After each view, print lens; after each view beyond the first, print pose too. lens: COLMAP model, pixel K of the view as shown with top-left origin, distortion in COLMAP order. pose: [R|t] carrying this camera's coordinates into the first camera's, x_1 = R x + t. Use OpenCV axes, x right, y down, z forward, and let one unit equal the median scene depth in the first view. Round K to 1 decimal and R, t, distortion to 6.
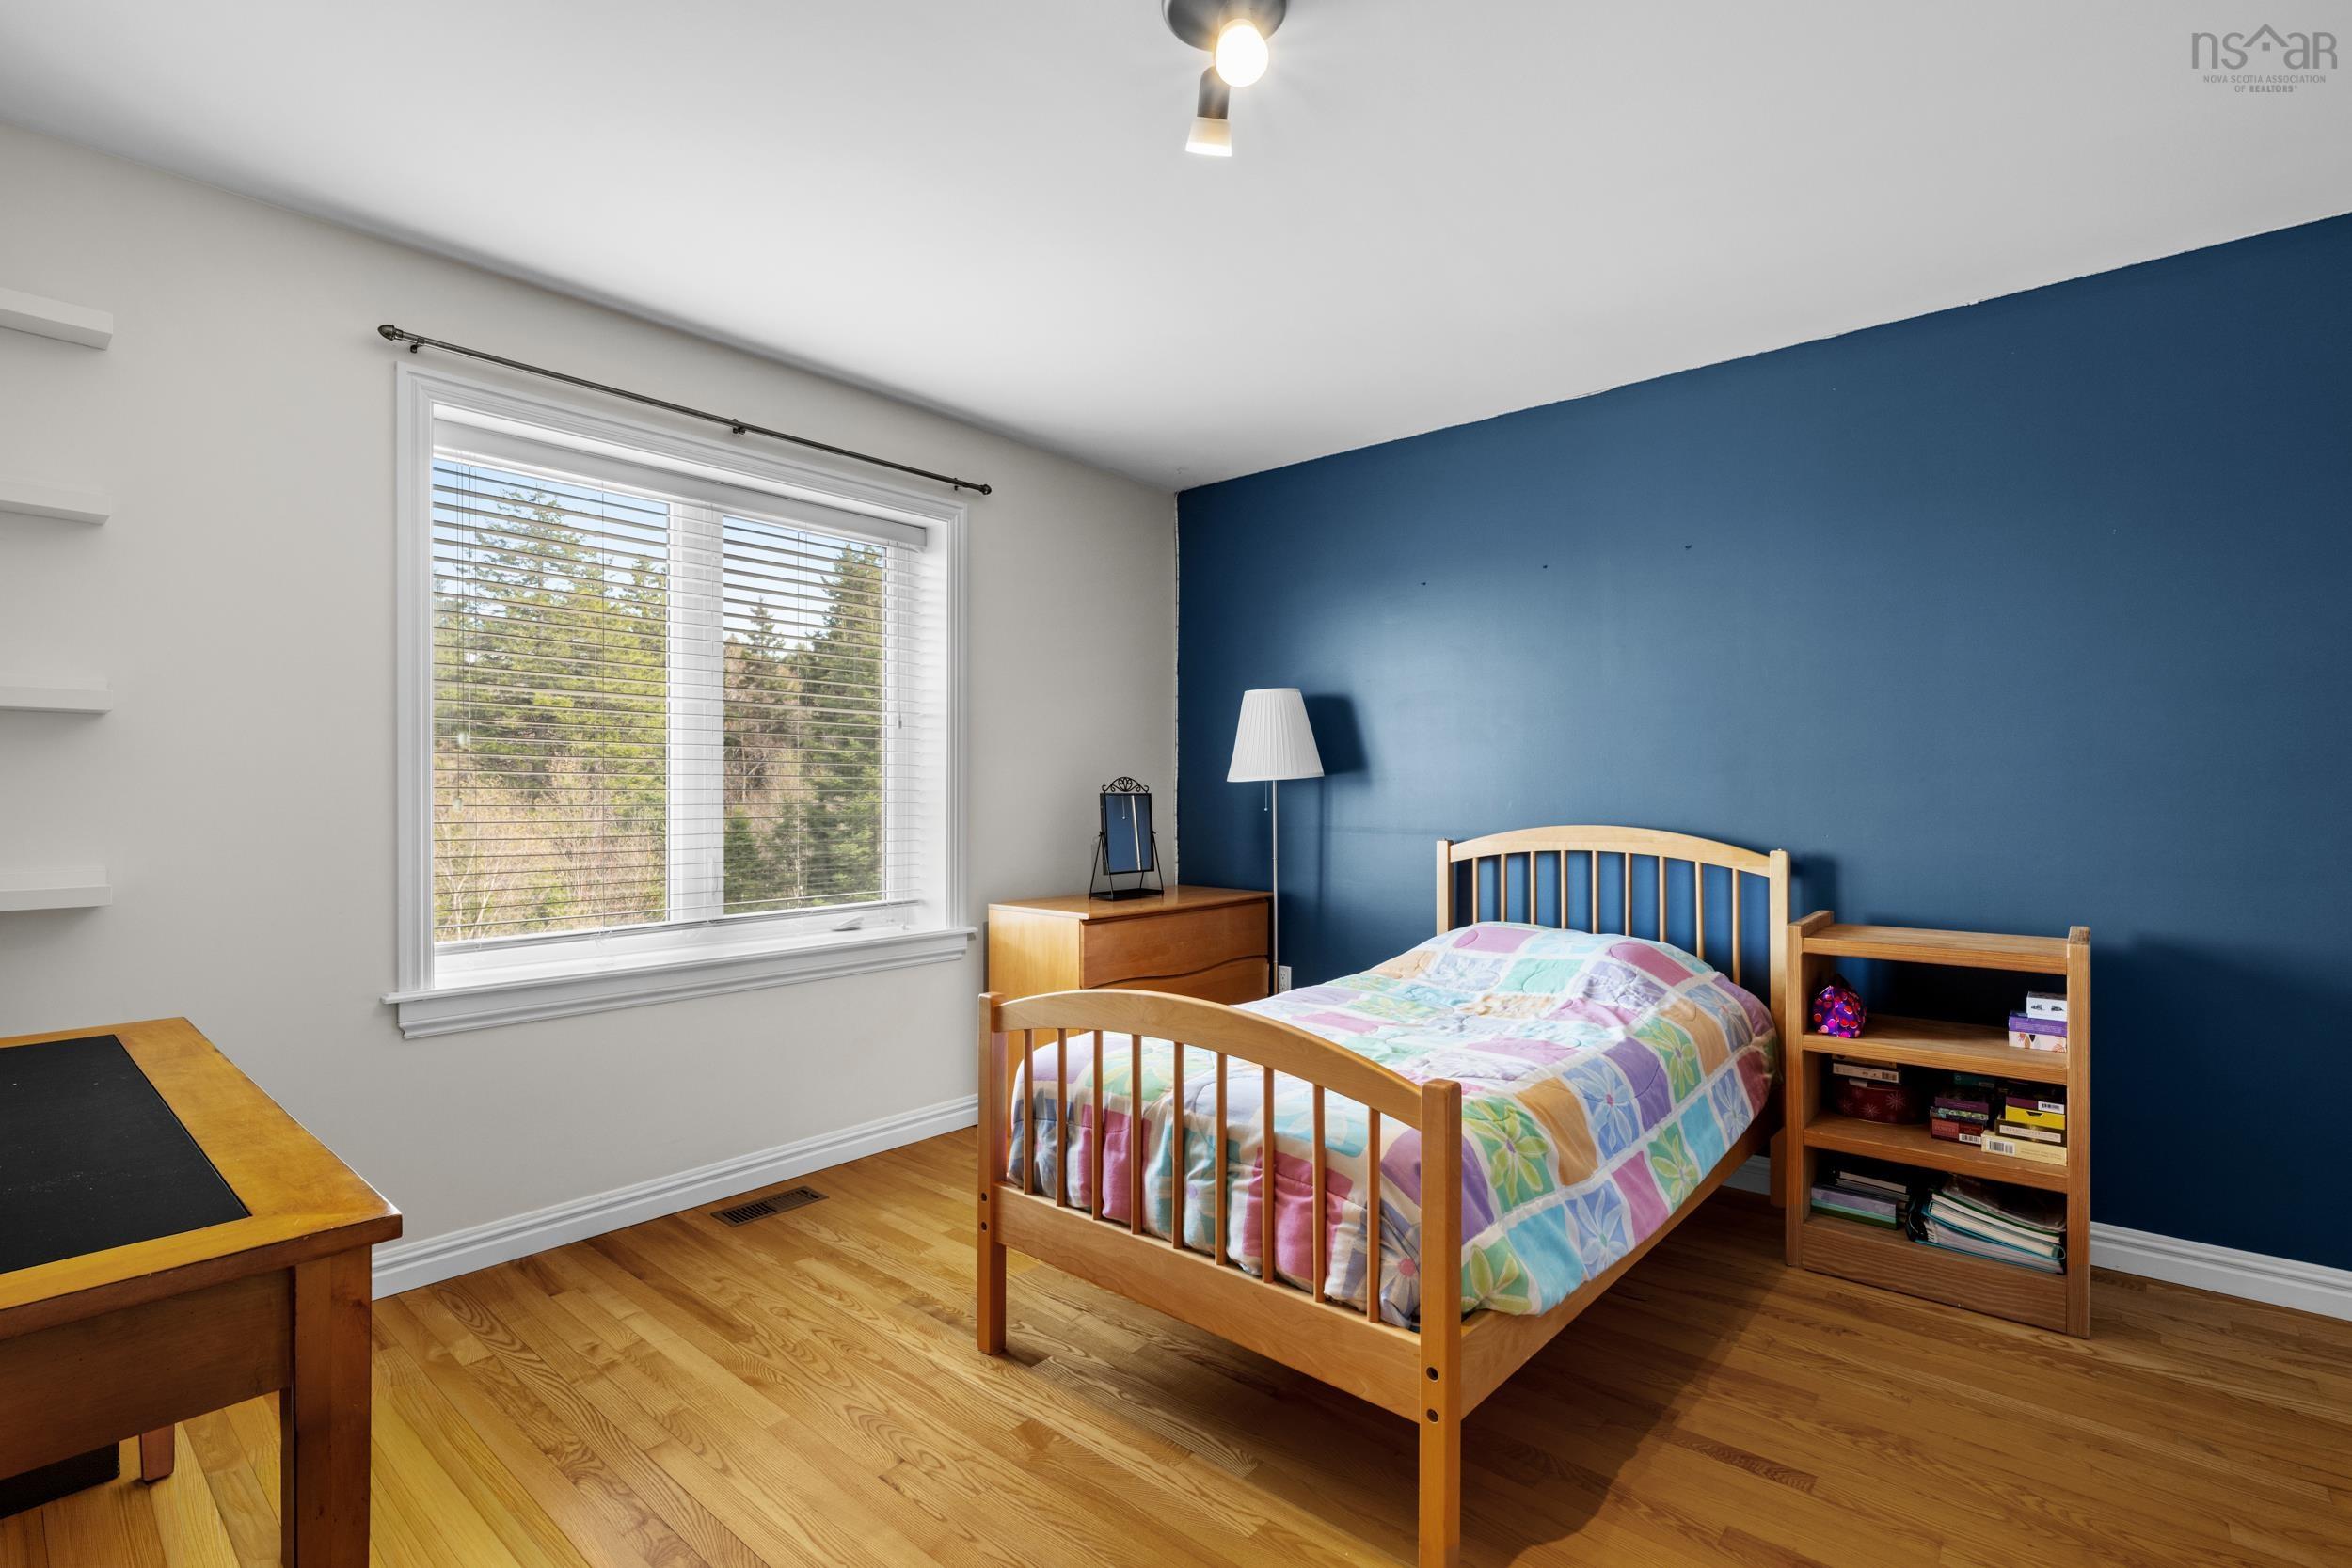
lens RADIAL K [[1072.9, 0, 1191.1], [0, 1072.9, 777.6], [0, 0, 1]] dist [-0.001543, -0.000212]
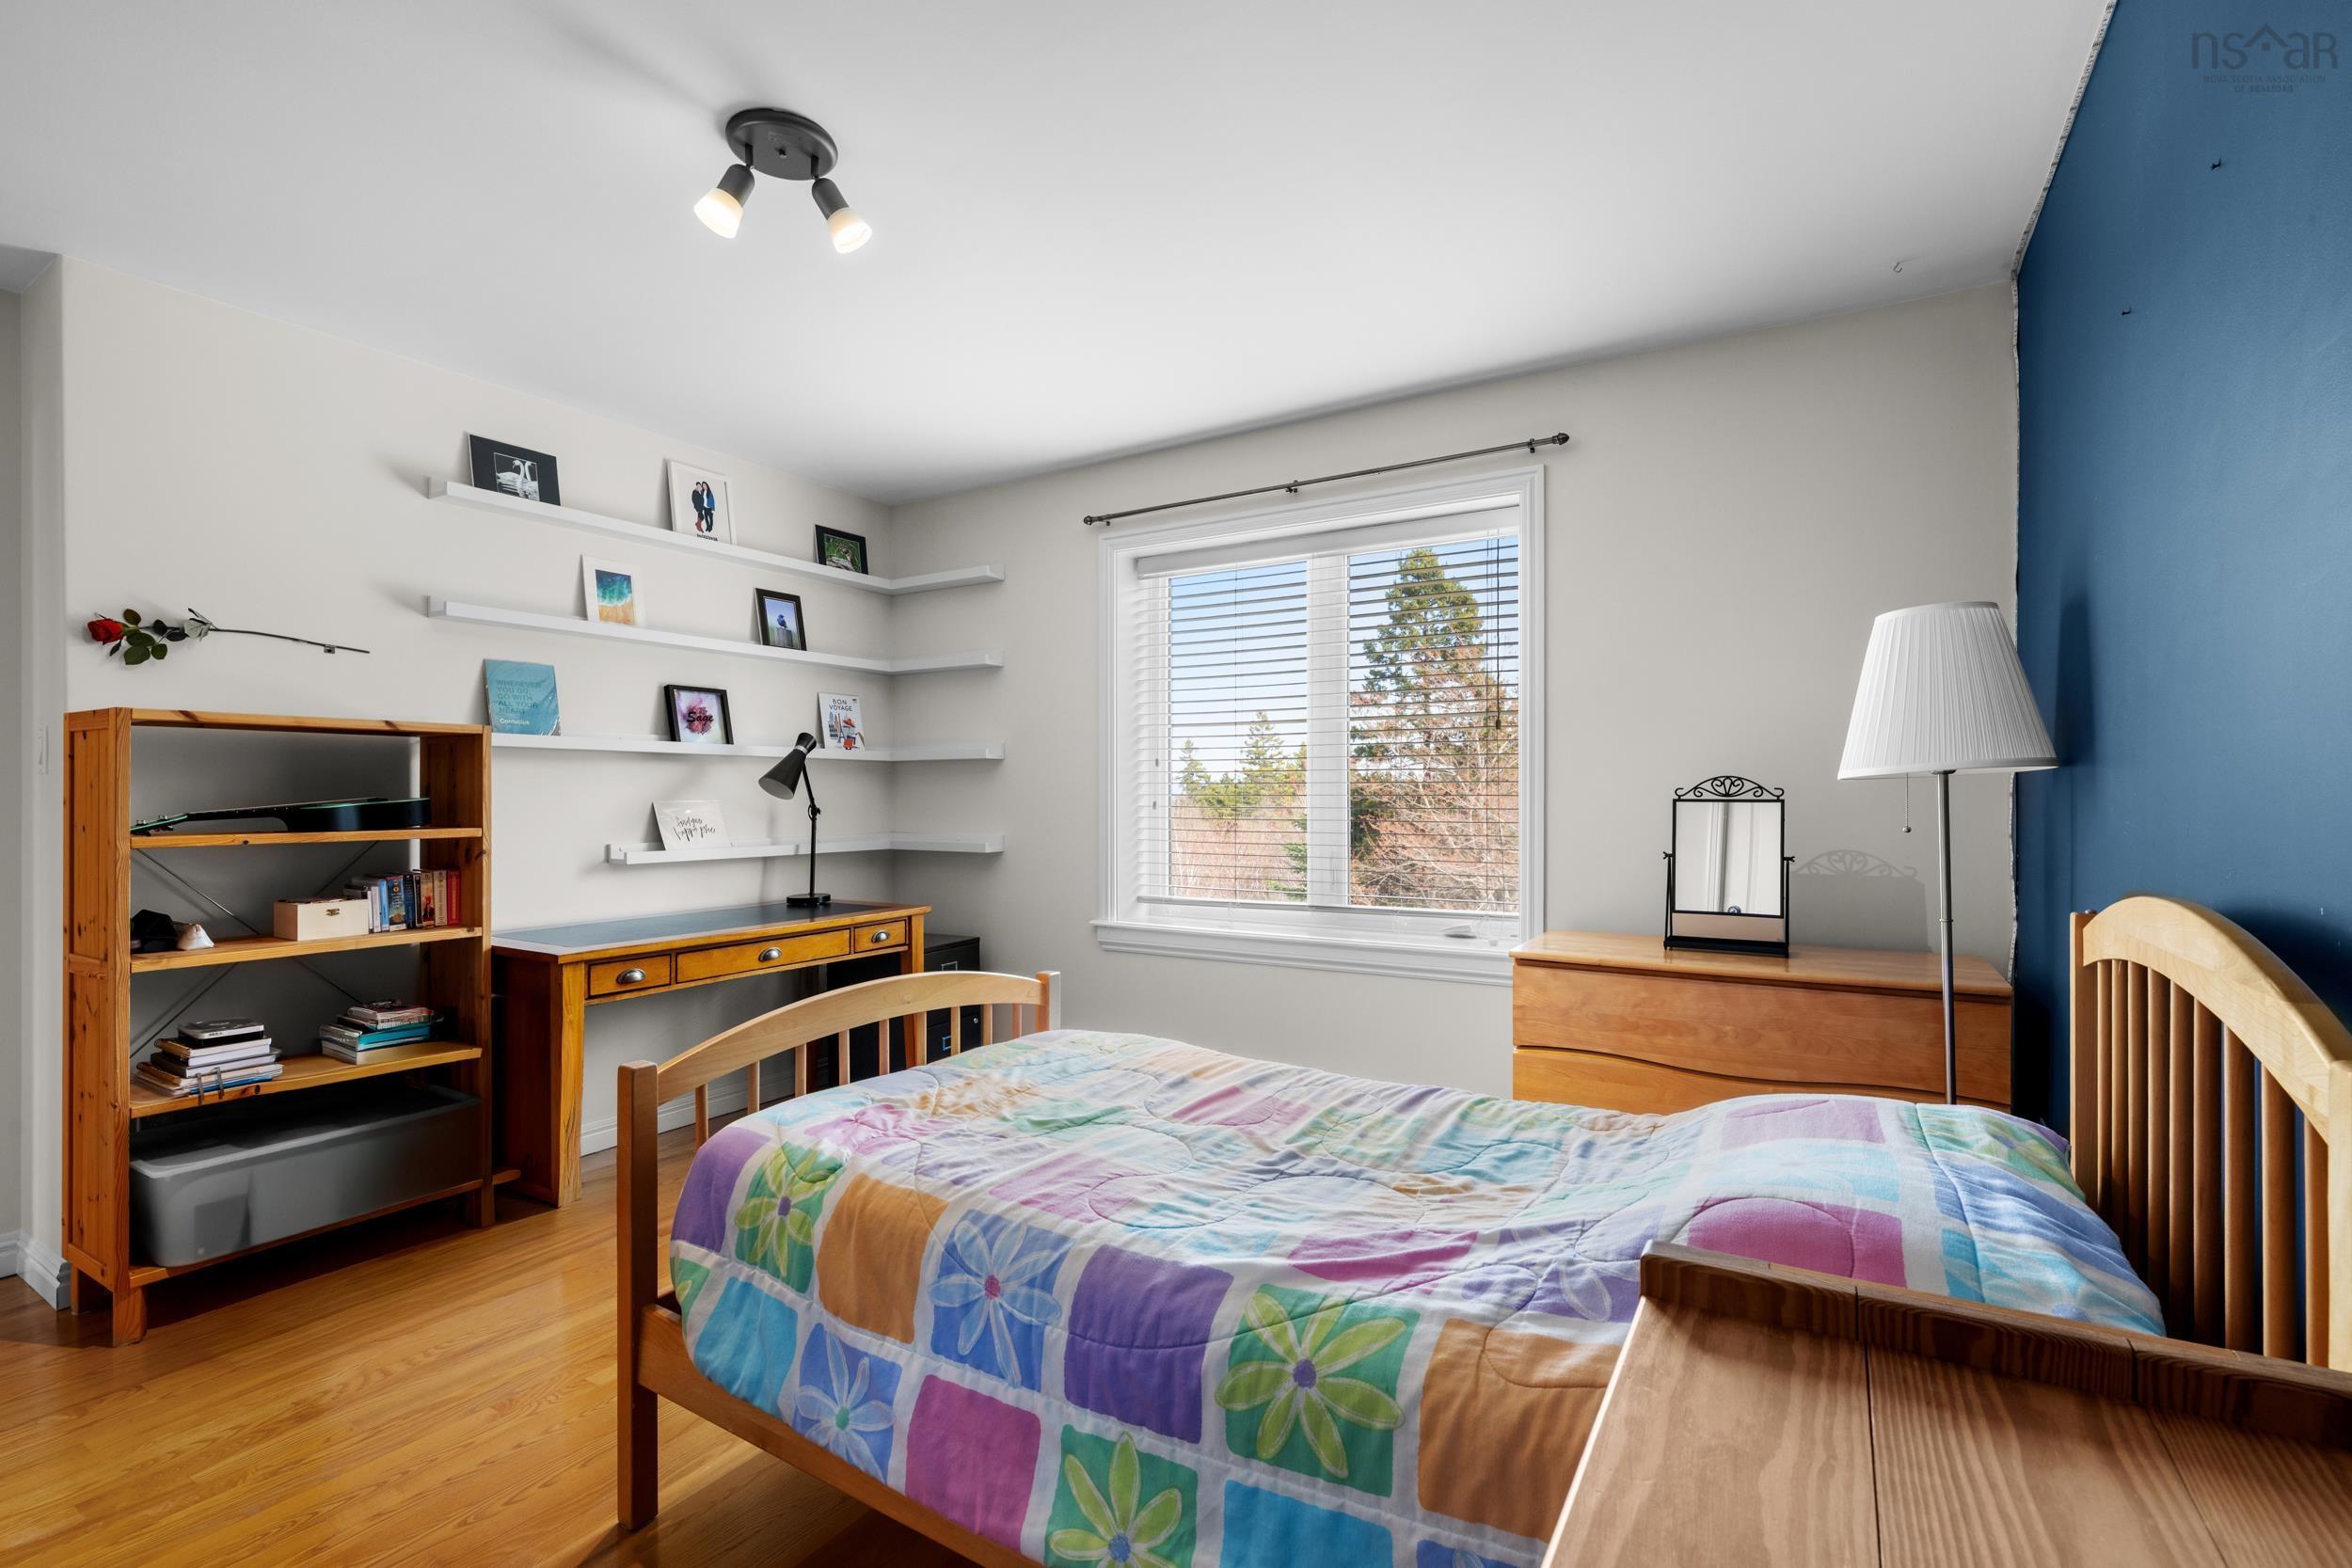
lens RADIAL K [[1055.0, 0, 1181.0], [0, 1055.0, 779.9], [0, 0, 1]] dist [-0.001436, -0.000157]
pose [[0.159848, -0.012403, -0.987064, 0.588099], [0.014634, 0.999841, -0.010194, 0.004477], [0.987033, -0.012816, 0.160004, 0.577862]]
